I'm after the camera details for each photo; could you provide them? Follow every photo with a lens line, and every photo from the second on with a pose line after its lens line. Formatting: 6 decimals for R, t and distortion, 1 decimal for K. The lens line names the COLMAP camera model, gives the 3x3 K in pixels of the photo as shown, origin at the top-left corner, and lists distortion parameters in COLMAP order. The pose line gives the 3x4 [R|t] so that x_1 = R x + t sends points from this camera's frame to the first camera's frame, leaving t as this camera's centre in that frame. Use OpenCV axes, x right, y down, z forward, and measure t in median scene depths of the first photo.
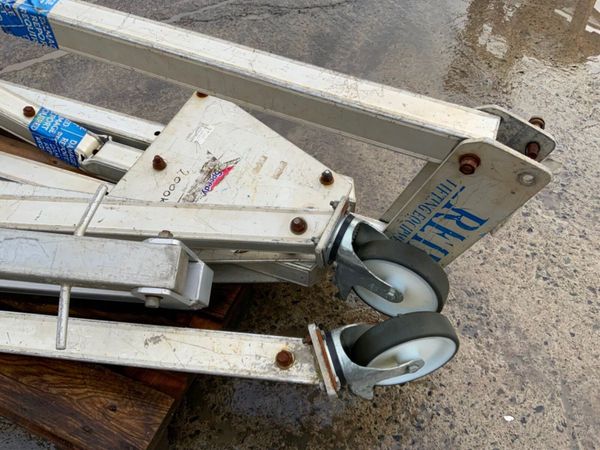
lens RADIAL K [[499.0, 0, 301.9], [0, 499.0, 227.6], [0, 0, 1]] dist [0.042990, -0.065534]
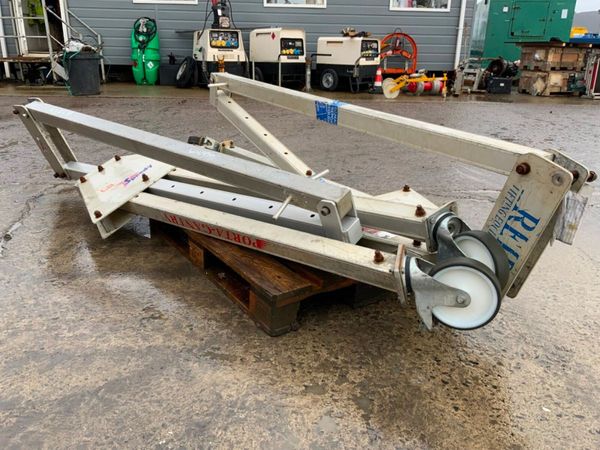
lens RADIAL K [[499.0, 0, 303.9], [0, 499.0, 225.2], [0, 0, 1]] dist [0.042990, -0.065534]
pose [[0.833796, 0.198585, -0.515120, 0.518976], [-0.433199, 0.813754, -0.387483, 0.821960], [0.342232, 0.546231, 0.764532, -0.349361]]
